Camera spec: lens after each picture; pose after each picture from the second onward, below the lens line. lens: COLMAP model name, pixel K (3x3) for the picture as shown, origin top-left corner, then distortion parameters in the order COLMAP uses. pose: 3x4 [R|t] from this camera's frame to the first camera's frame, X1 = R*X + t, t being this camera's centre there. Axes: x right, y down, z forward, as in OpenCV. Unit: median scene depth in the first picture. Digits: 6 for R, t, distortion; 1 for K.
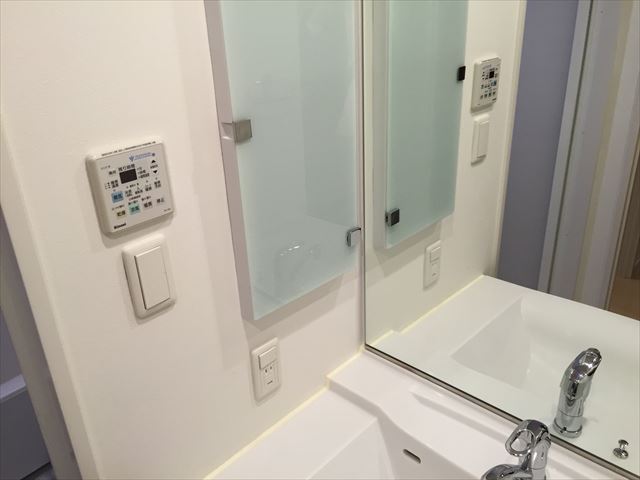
lens RADIAL K [[555.4, 0, 320.0], [0, 555.4, 240.0], [0, 0, 1]] dist [0.075742, -0.112912]
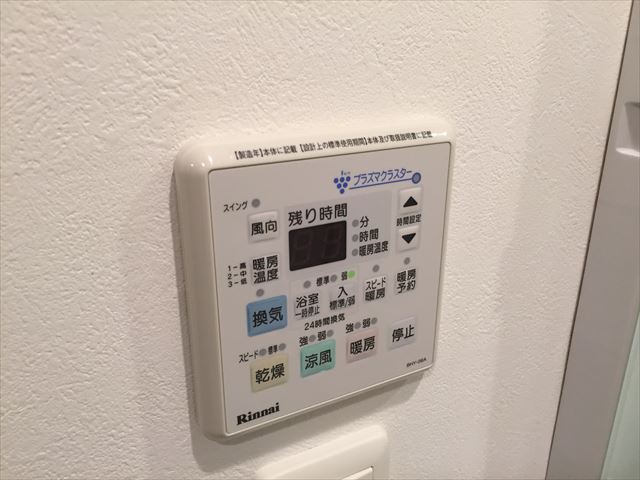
lens RADIAL K [[555.4, 0, 320.0], [0, 555.4, 240.0], [0, 0, 1]] dist [0.075742, -0.112912]
pose [[0.944803, 0.157623, -0.287231, -0.101107], [-0.174066, 0.984199, -0.032470, -0.041150], [0.277574, 0.080675, 0.957311, 0.283782]]
